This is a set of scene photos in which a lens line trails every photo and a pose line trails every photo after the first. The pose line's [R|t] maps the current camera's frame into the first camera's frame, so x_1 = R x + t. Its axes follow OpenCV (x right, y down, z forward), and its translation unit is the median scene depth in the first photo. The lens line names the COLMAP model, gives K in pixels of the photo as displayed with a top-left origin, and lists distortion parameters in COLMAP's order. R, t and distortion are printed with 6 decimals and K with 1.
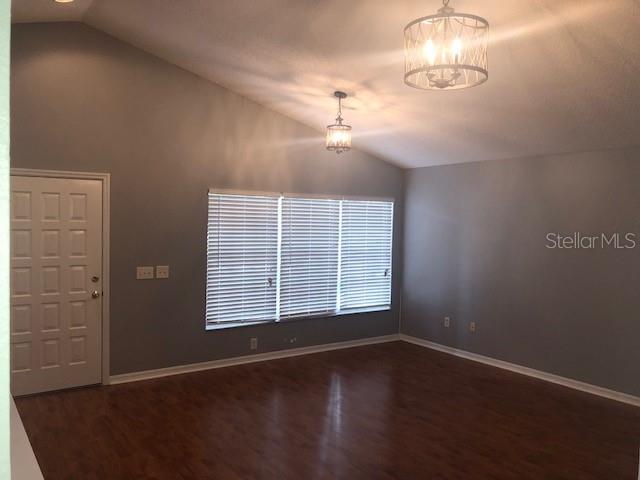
lens RADIAL K [[527.1, 0, 318.8], [0, 527.1, 241.1], [0, 0, 1]] dist [0.036978, -0.035047]
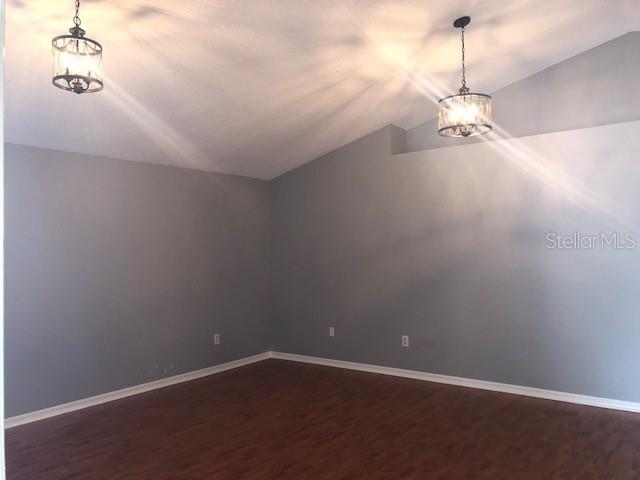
lens RADIAL K [[527.1, 0, 319.0], [0, 527.1, 239.7], [0, 0, 1]] dist [0.036978, -0.035047]
pose [[-0.304945, -0.001041, 0.952369, -0.527398], [0.048389, 0.998691, 0.016585, -0.011818], [-0.951140, 0.051142, -0.304495, 0.879045]]
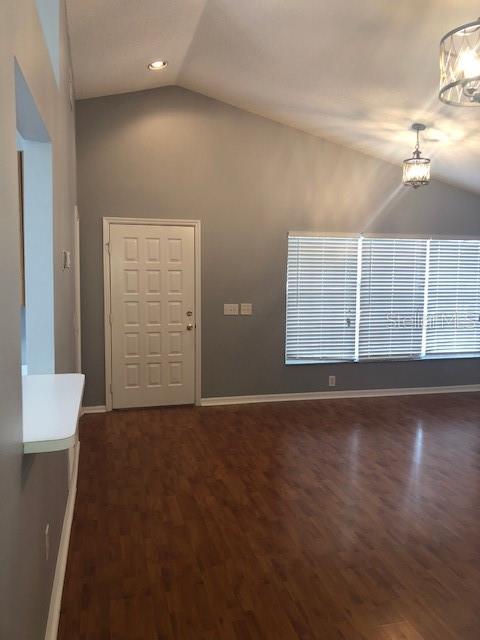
lens RADIAL K [[527.1, 0, 247.6], [0, 527.1, 318.6], [0, 0, 1]] dist [0.036978, -0.035047]
pose [[0.939266, 0.020417, -0.342583, 0.080613], [-0.004559, 0.998883, 0.047030, 0.025874], [0.343161, -0.042611, 0.938310, -0.025490]]
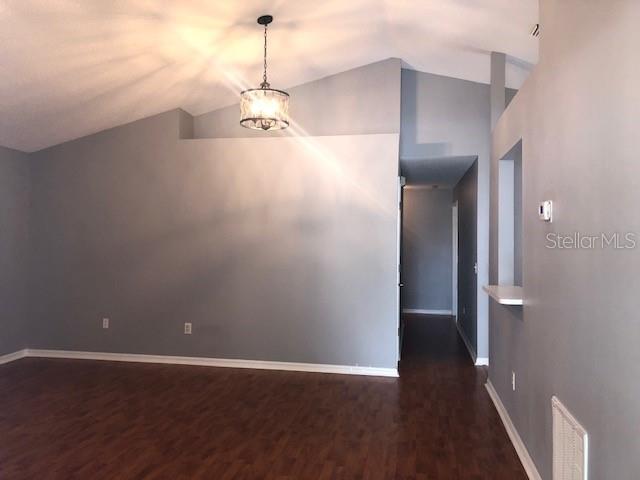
lens RADIAL K [[527.1, 0, 312.8], [0, 527.1, 237.0], [0, 0, 1]] dist [0.036978, -0.035047]
pose [[-0.686015, -0.026263, 0.727114, -0.504557], [0.005083, 0.999151, 0.040884, -0.006801], [-0.727570, 0.031743, -0.685299, 0.938312]]
